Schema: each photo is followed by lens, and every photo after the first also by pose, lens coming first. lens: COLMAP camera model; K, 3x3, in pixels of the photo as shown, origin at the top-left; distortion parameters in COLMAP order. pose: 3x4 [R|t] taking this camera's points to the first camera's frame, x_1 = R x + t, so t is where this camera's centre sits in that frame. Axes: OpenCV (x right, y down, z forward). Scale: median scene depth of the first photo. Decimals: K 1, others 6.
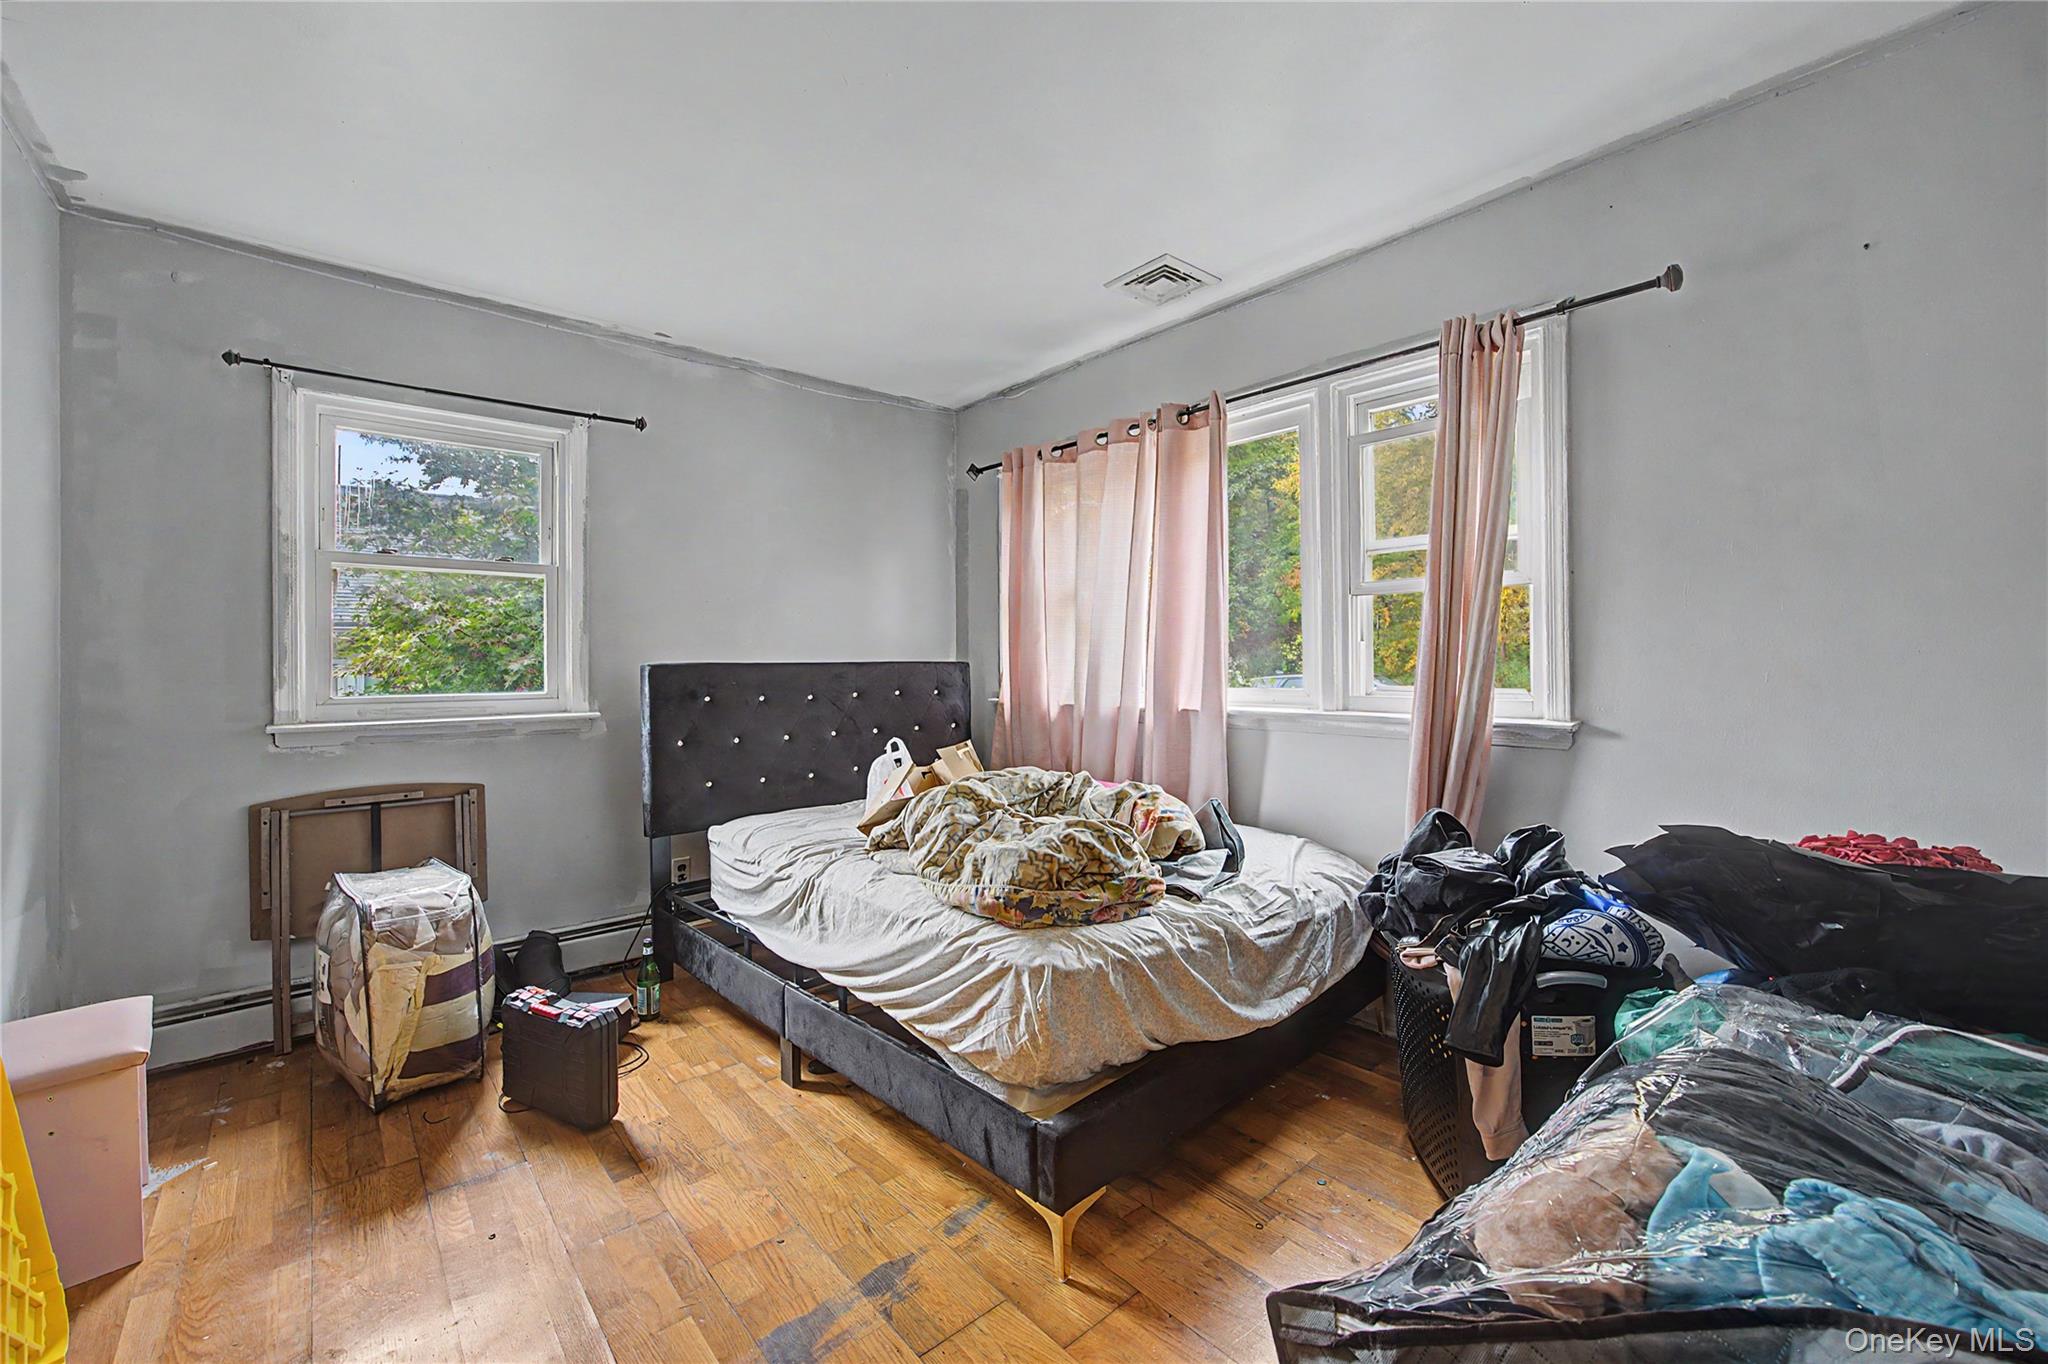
lens RADIAL K [[813.0, 0, 1035.9], [0, 813.0, 652.5], [0, 0, 1]] dist [-0.001373, 0.000478]
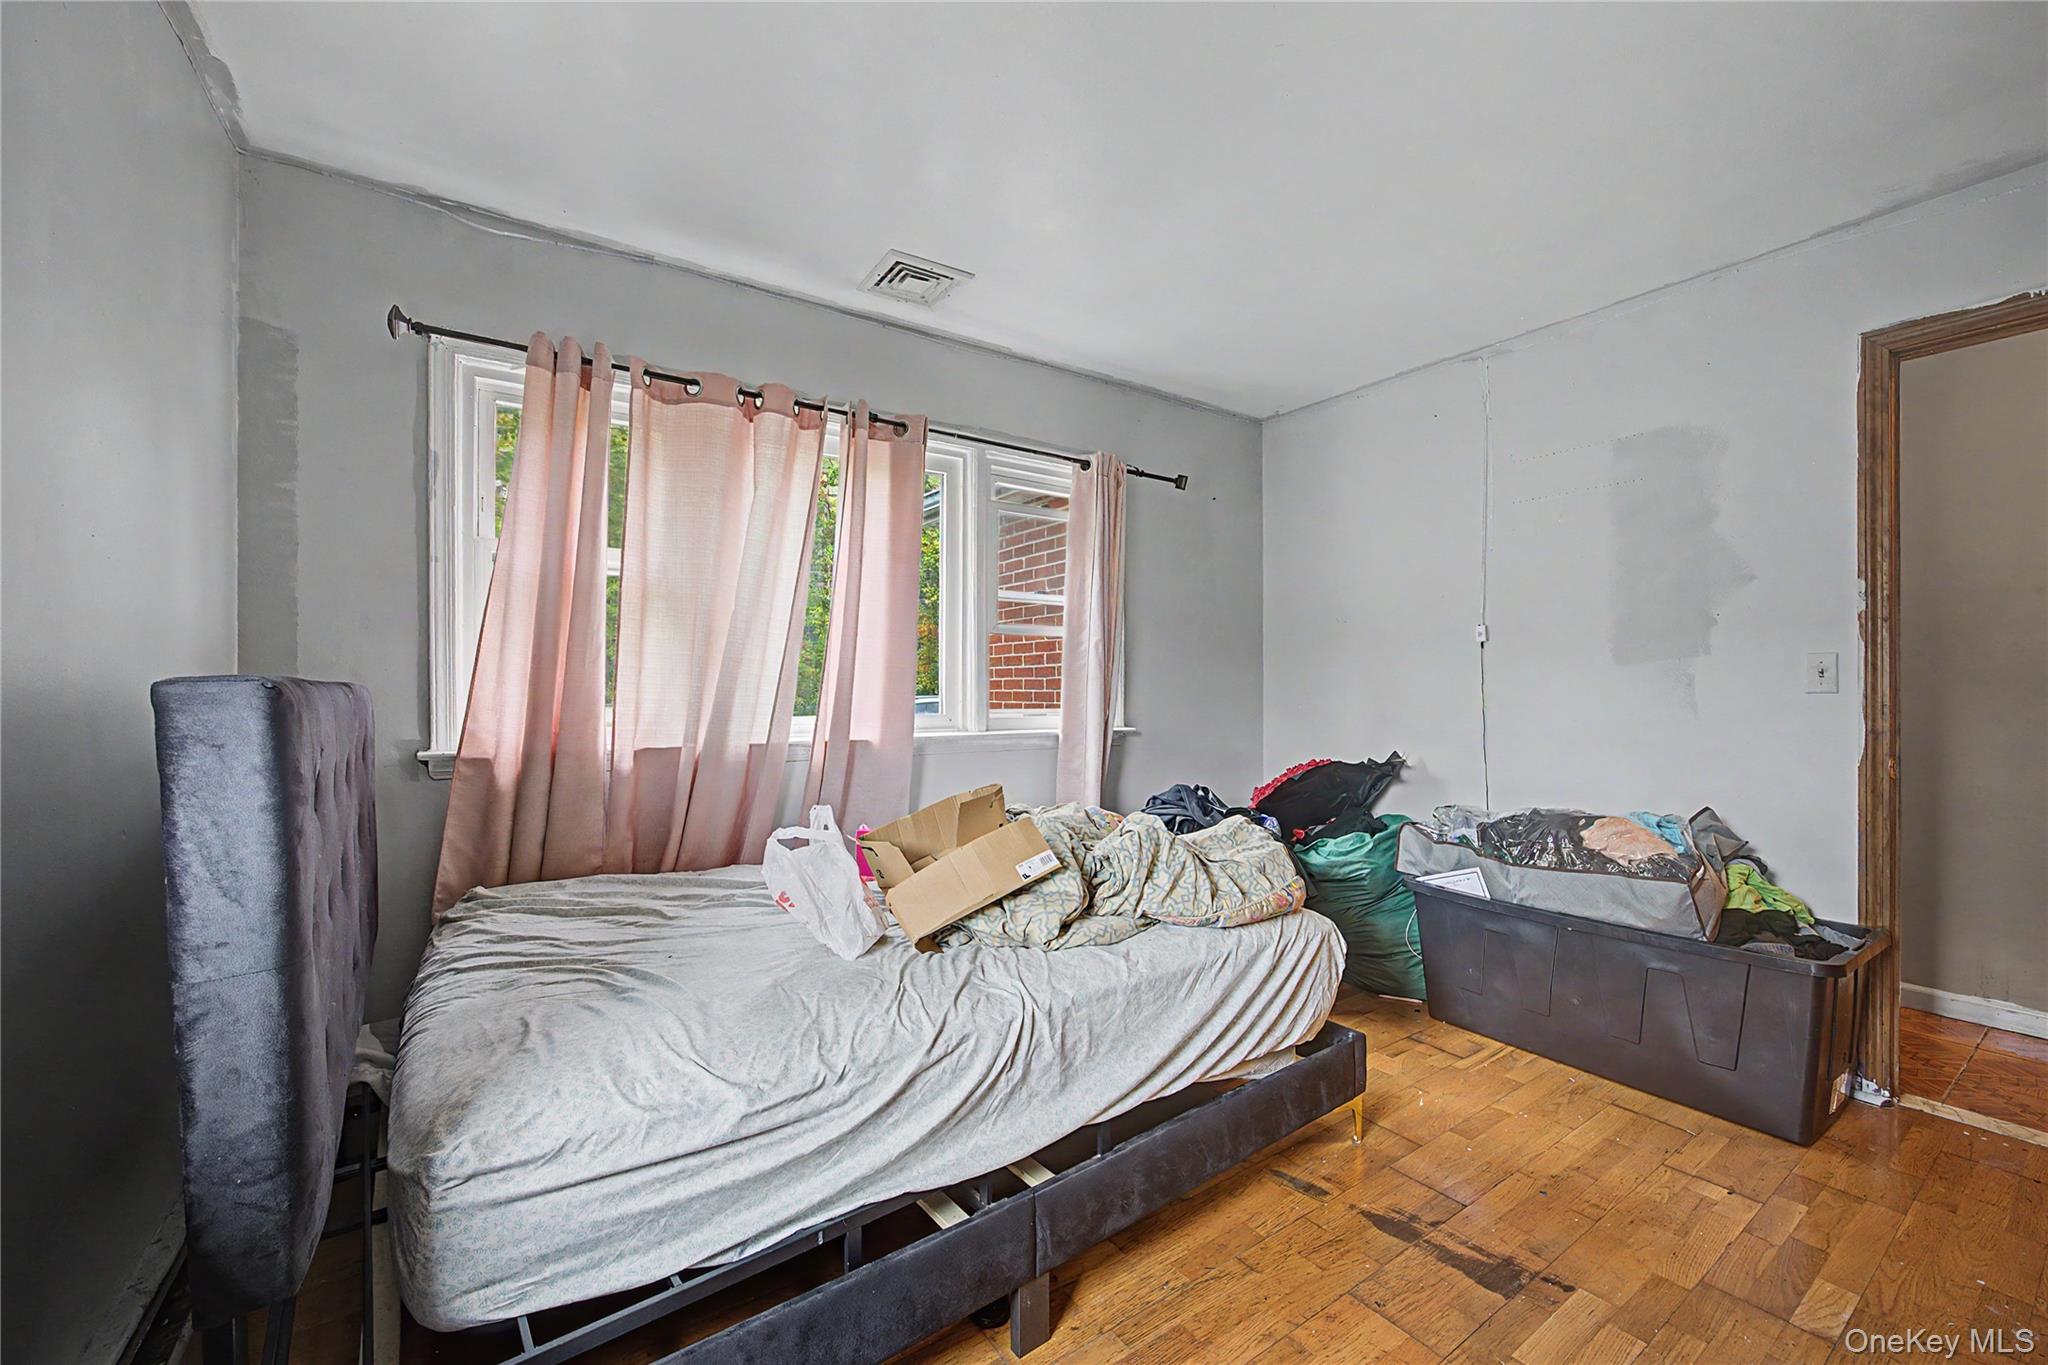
lens RADIAL K [[813.0, 0, 1026.3], [0, 813.0, 692.1], [0, 0, 1]] dist [-0.001373, 0.000478]
pose [[0.133654, -0.001629, 0.991027, -0.779924], [-0.006203, 0.999978, 0.002480, 0.013365], [-0.991009, -0.006479, 0.133641, 0.771755]]
